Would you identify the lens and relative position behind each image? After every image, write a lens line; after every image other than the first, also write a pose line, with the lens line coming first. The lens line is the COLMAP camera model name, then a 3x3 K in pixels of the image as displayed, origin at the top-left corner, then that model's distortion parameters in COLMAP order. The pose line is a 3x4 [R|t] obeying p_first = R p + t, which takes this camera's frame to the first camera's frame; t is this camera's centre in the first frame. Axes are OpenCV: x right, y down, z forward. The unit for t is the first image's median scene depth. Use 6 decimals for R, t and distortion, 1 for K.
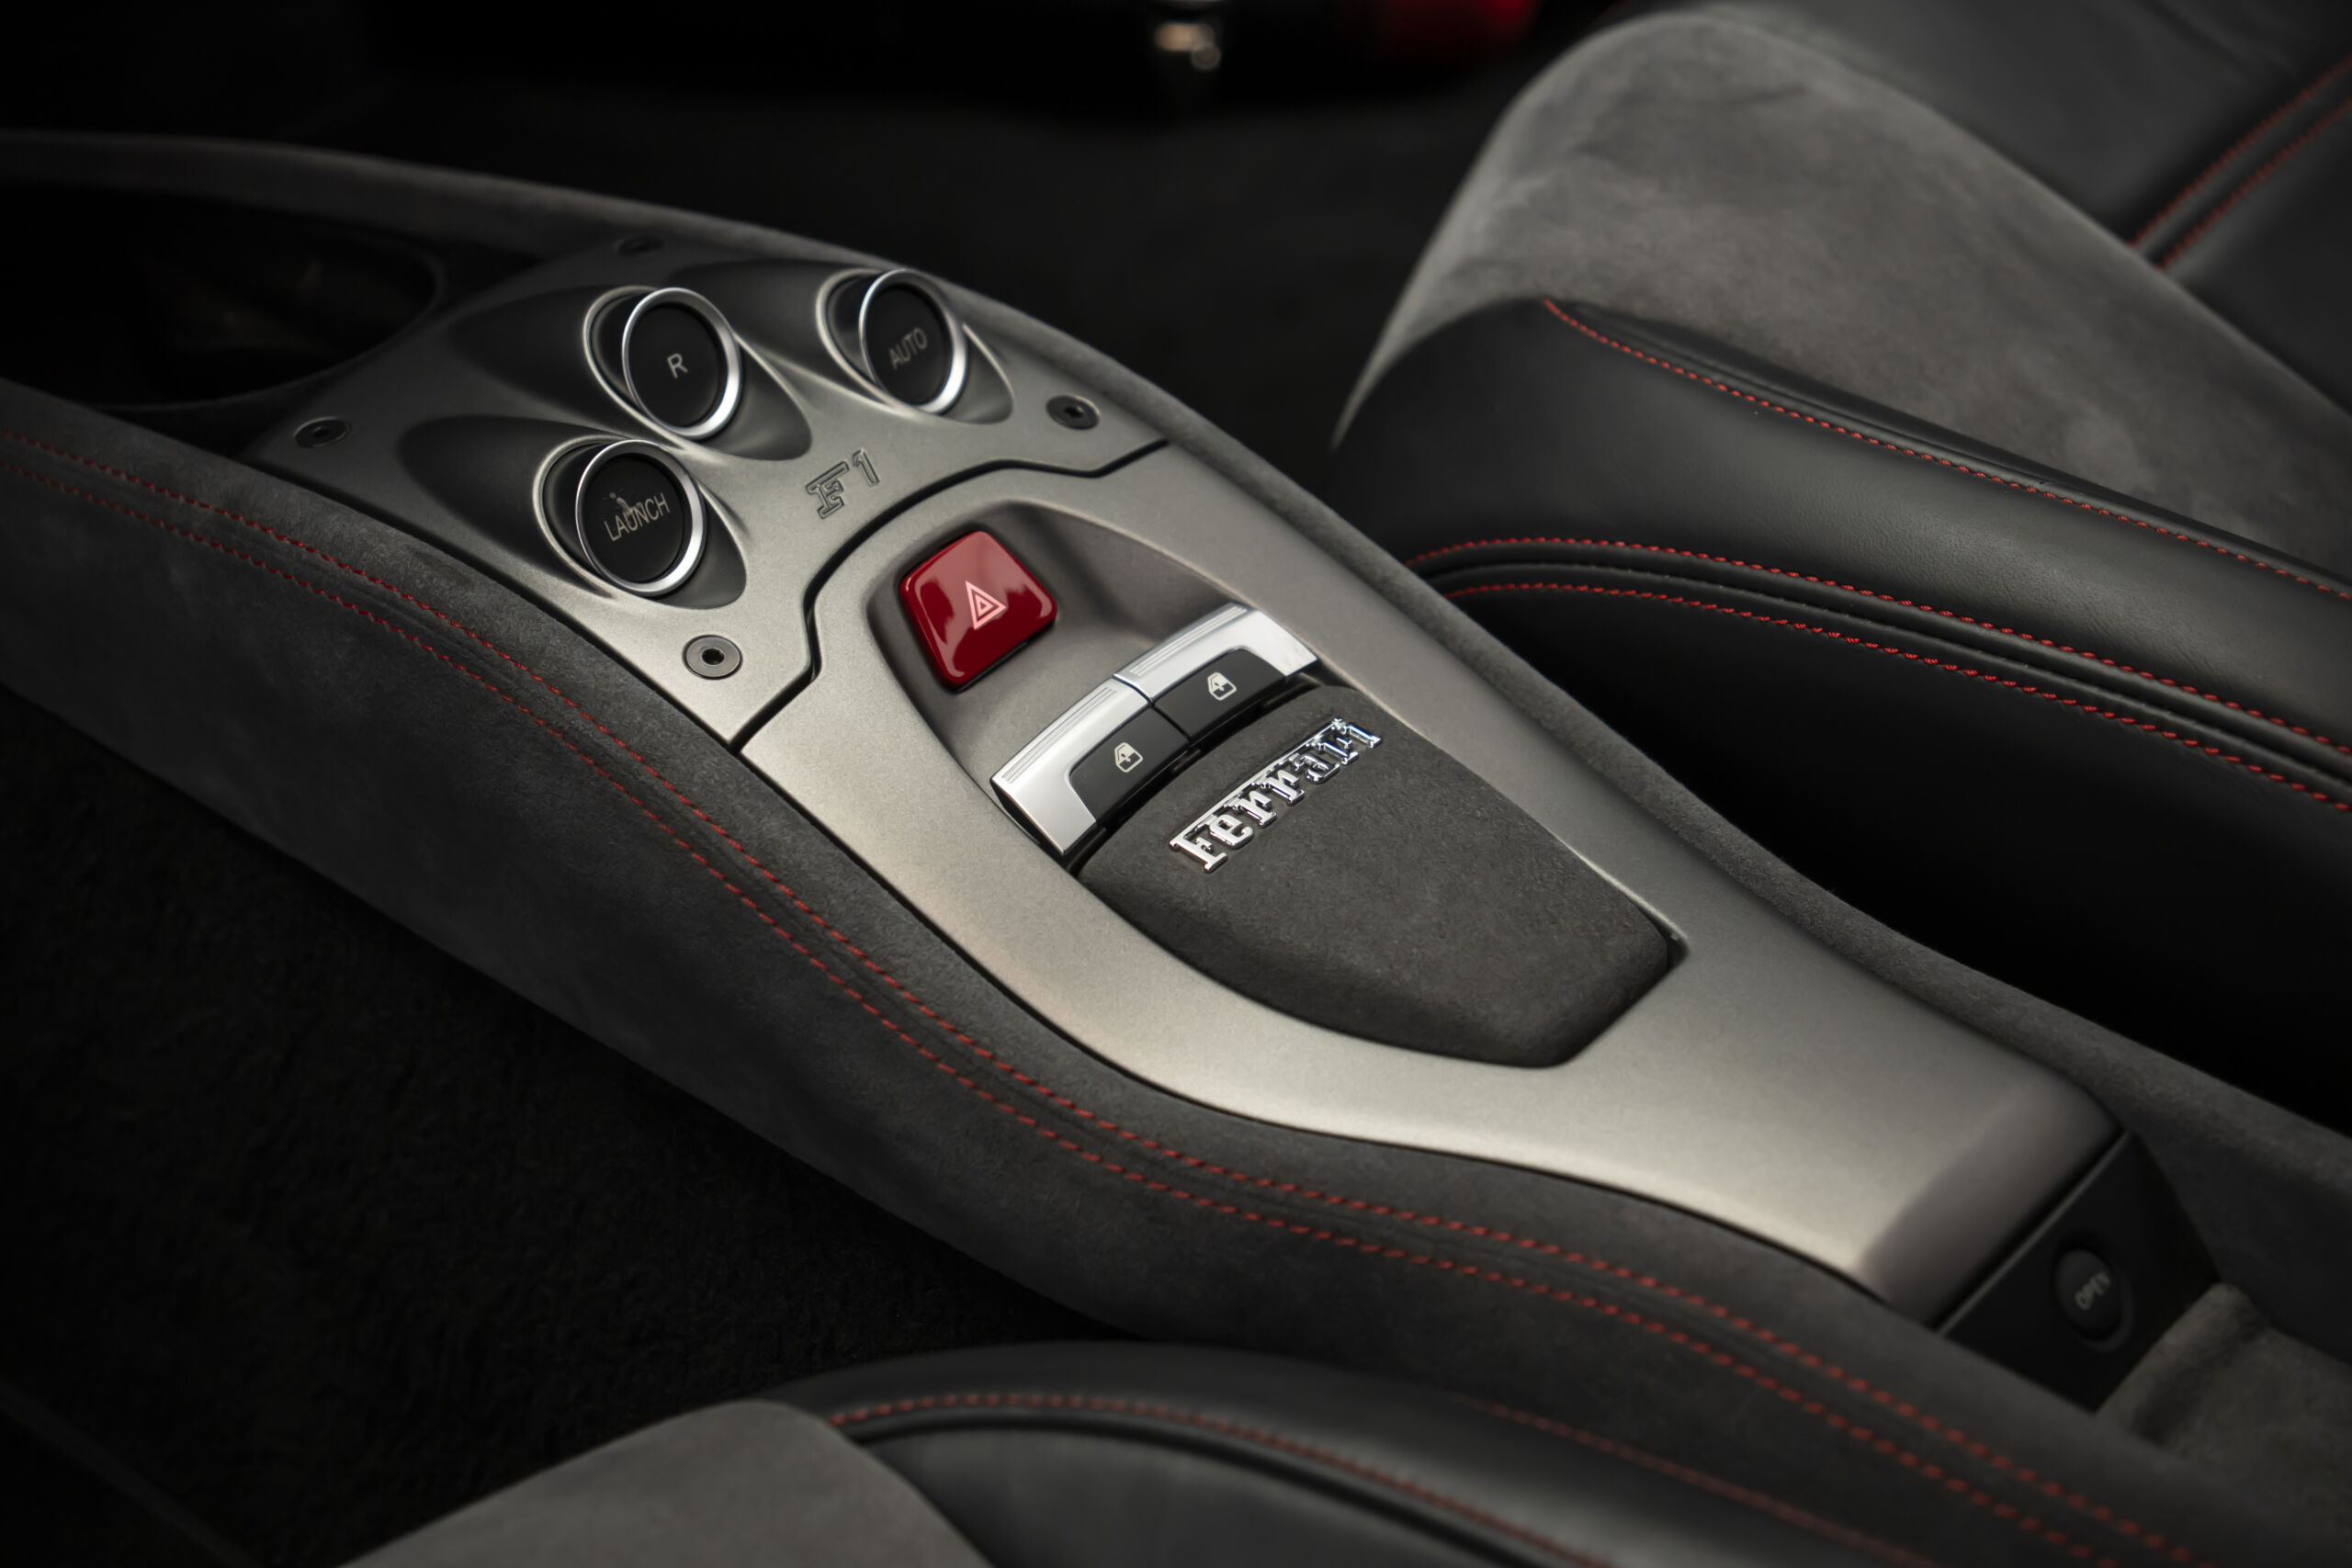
lens RADIAL K [[4966.5, 0, 1168.9], [0, 4966.5, 786.7], [0, 0, 1]] dist [0.133870, 0.000000]
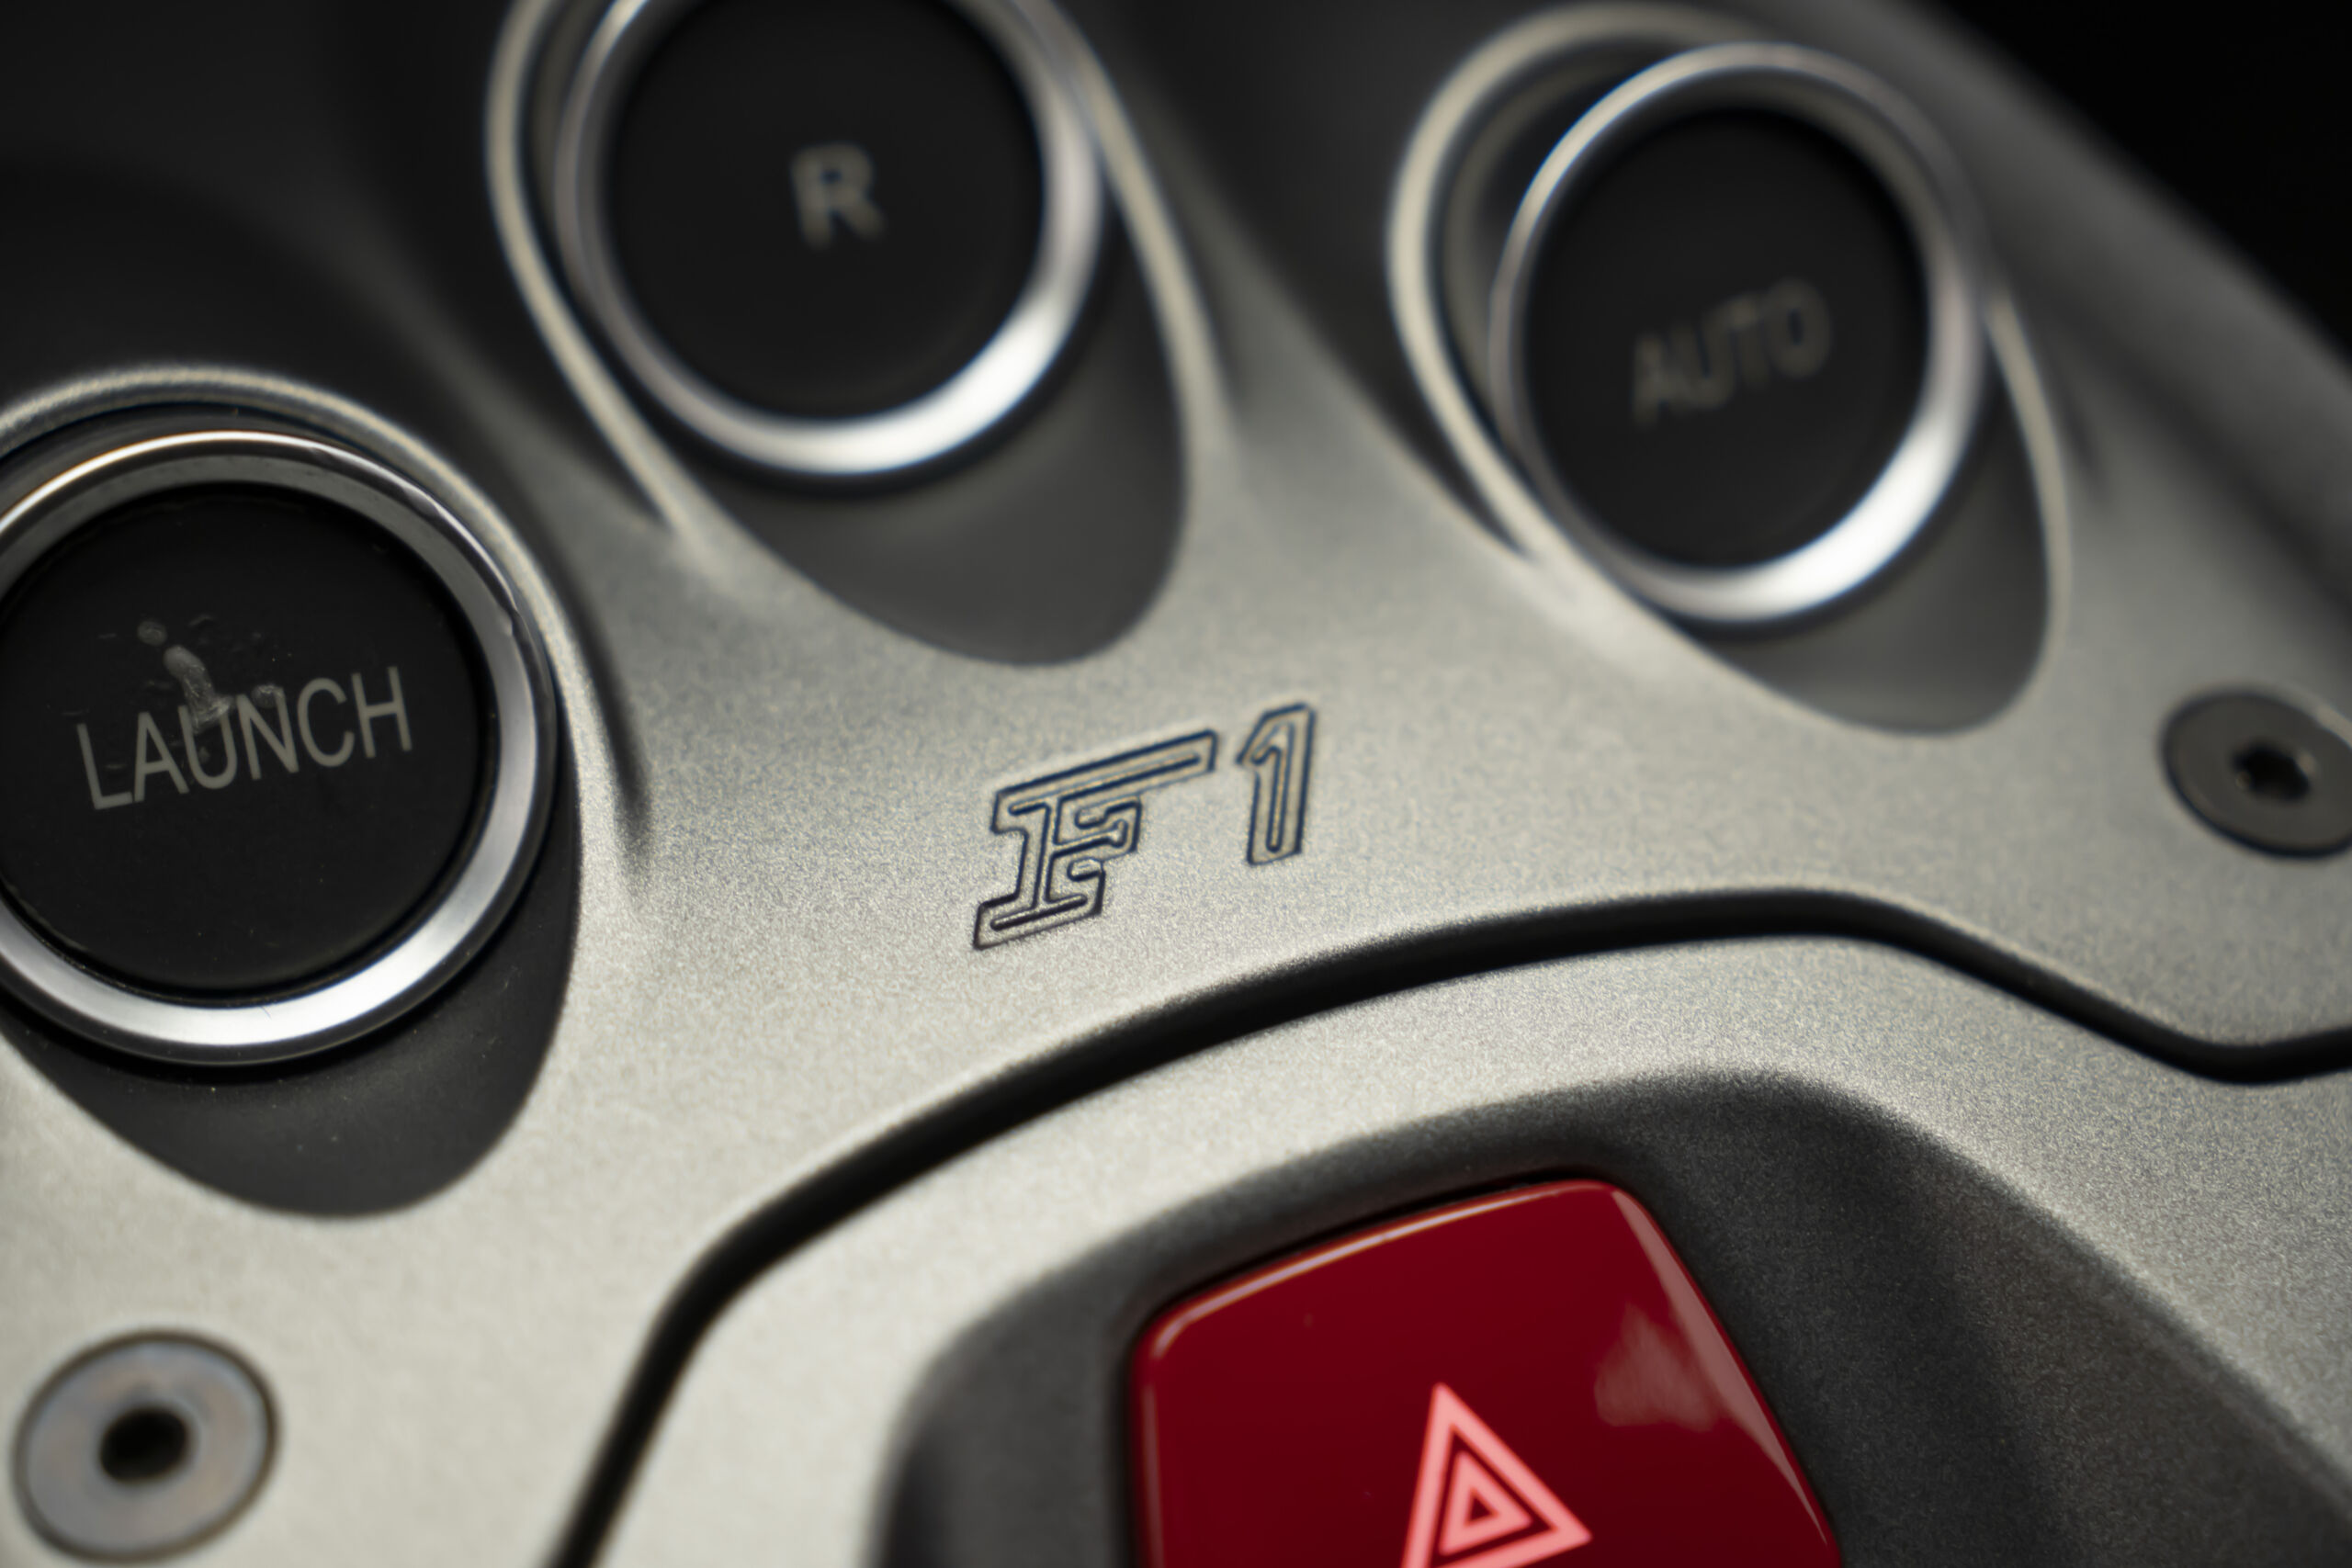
lens RADIAL K [[4966.5, 0, 1182.9], [0, 4966.5, 789.4], [0, 0, 1]] dist [0.133870, 0.000000]
pose [[0.872251, 0.292290, -0.392104, 0.032023], [-0.270152, 0.956294, 0.111894, -0.090684], [0.407672, 0.008328, 0.913090, 0.776907]]
